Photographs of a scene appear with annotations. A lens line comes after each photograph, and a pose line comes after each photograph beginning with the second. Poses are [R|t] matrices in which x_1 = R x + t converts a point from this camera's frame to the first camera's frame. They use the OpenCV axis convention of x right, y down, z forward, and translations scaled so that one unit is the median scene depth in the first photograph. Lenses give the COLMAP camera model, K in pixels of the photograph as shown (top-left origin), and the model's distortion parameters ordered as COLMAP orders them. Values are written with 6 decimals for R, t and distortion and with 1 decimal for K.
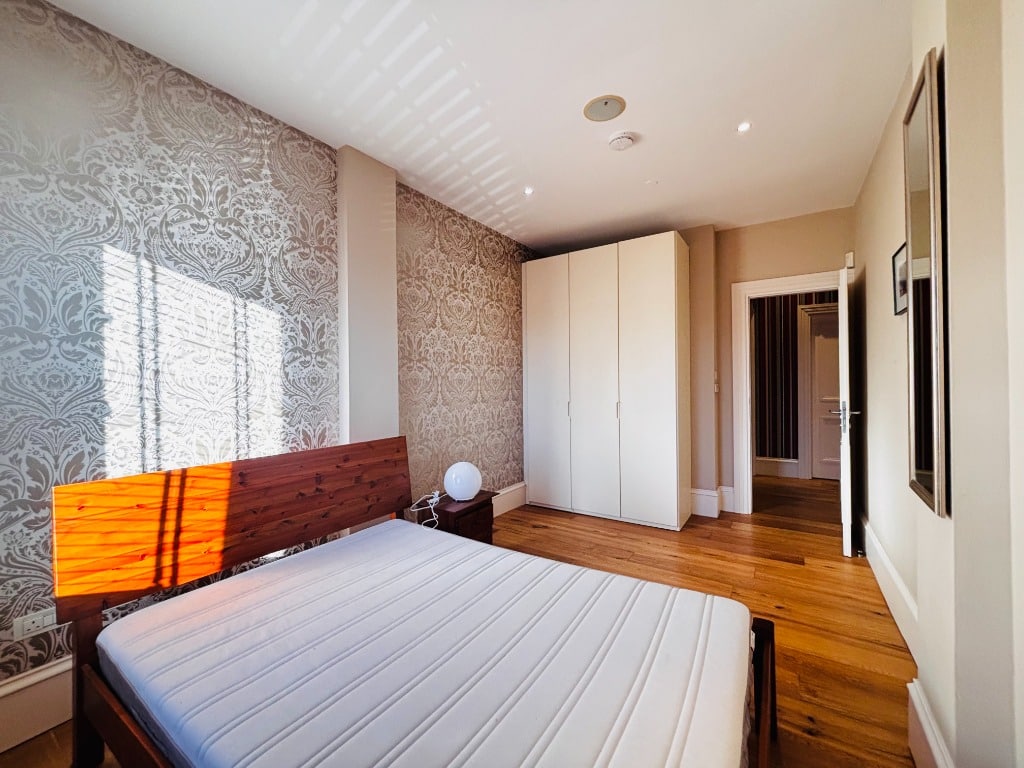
lens RADIAL K [[412.4, 0, 511.3], [0, 412.4, 383.4], [0, 0, 1]] dist [0.000553, -0.000449]
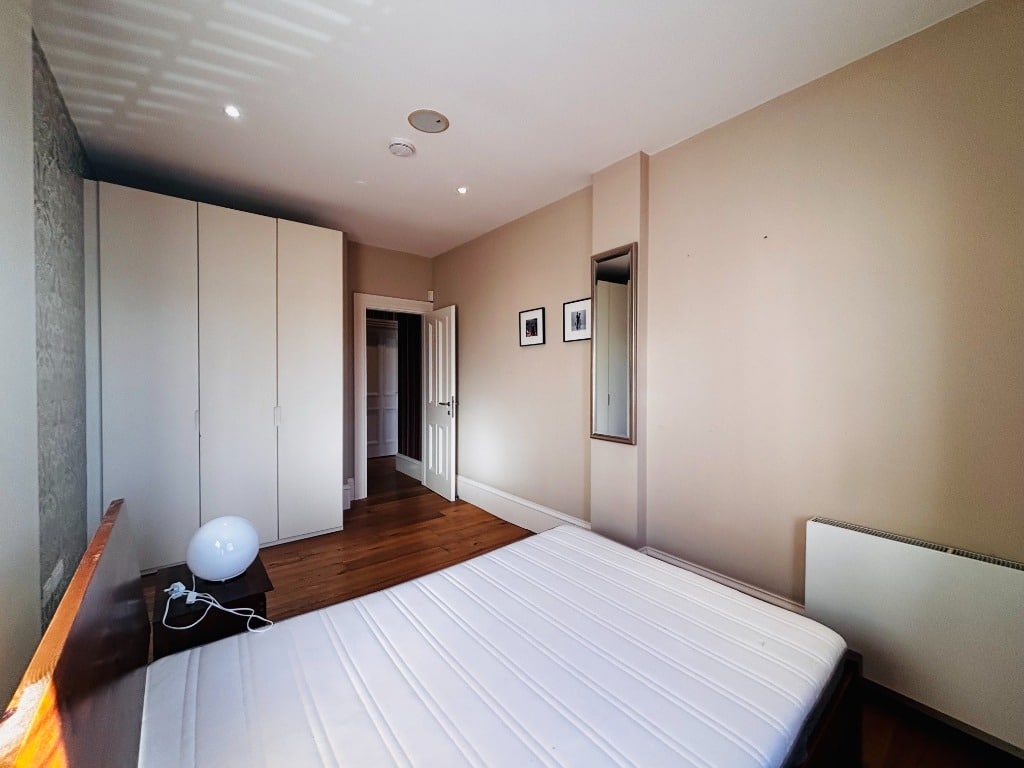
lens RADIAL K [[412.4, 0, 511.3], [0, 412.4, 383.4], [0, 0, 1]] dist [0.000553, -0.000449]
pose [[0.305515, -0.006693, 0.952164, -0.476648], [-0.006912, 0.999933, 0.009246, -0.016094], [-0.952162, -0.009406, 0.305448, 0.329784]]
